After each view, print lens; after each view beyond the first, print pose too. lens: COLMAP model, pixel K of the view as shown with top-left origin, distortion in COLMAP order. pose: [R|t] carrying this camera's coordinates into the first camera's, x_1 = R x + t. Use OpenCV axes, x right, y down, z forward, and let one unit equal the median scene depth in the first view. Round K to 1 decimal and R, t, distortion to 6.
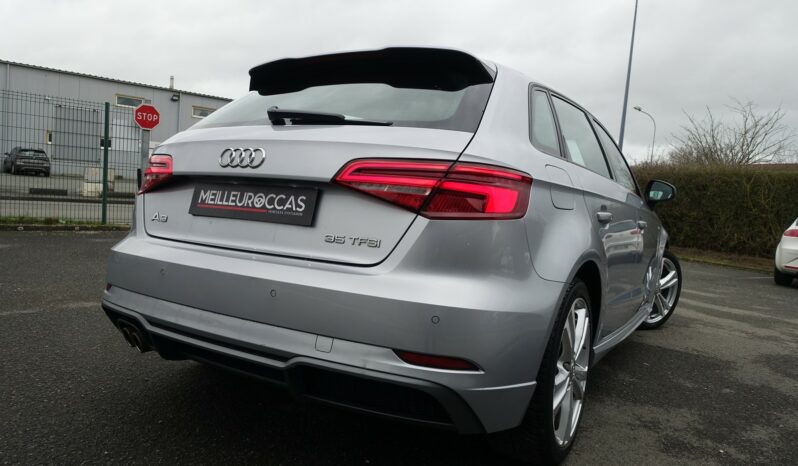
lens RADIAL K [[554.7, 0, 399.0], [0, 554.7, 233.0], [0, 0, 1]] dist [-0.001702, -0.001544]
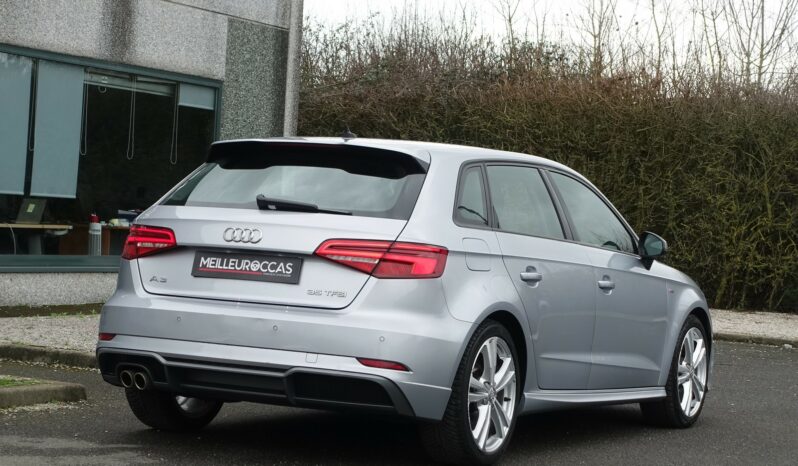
lens RADIAL K [[1855.0, 0, 399.0], [0, 1855.0, 233.0], [0, 0, 1]] dist [-0.025112, -0.235385]
pose [[0.997491, -0.003841, 0.070688, -0.227311], [0.007524, 0.998624, -0.051896, 0.105837], [-0.070391, 0.052298, 0.996148, -3.758316]]
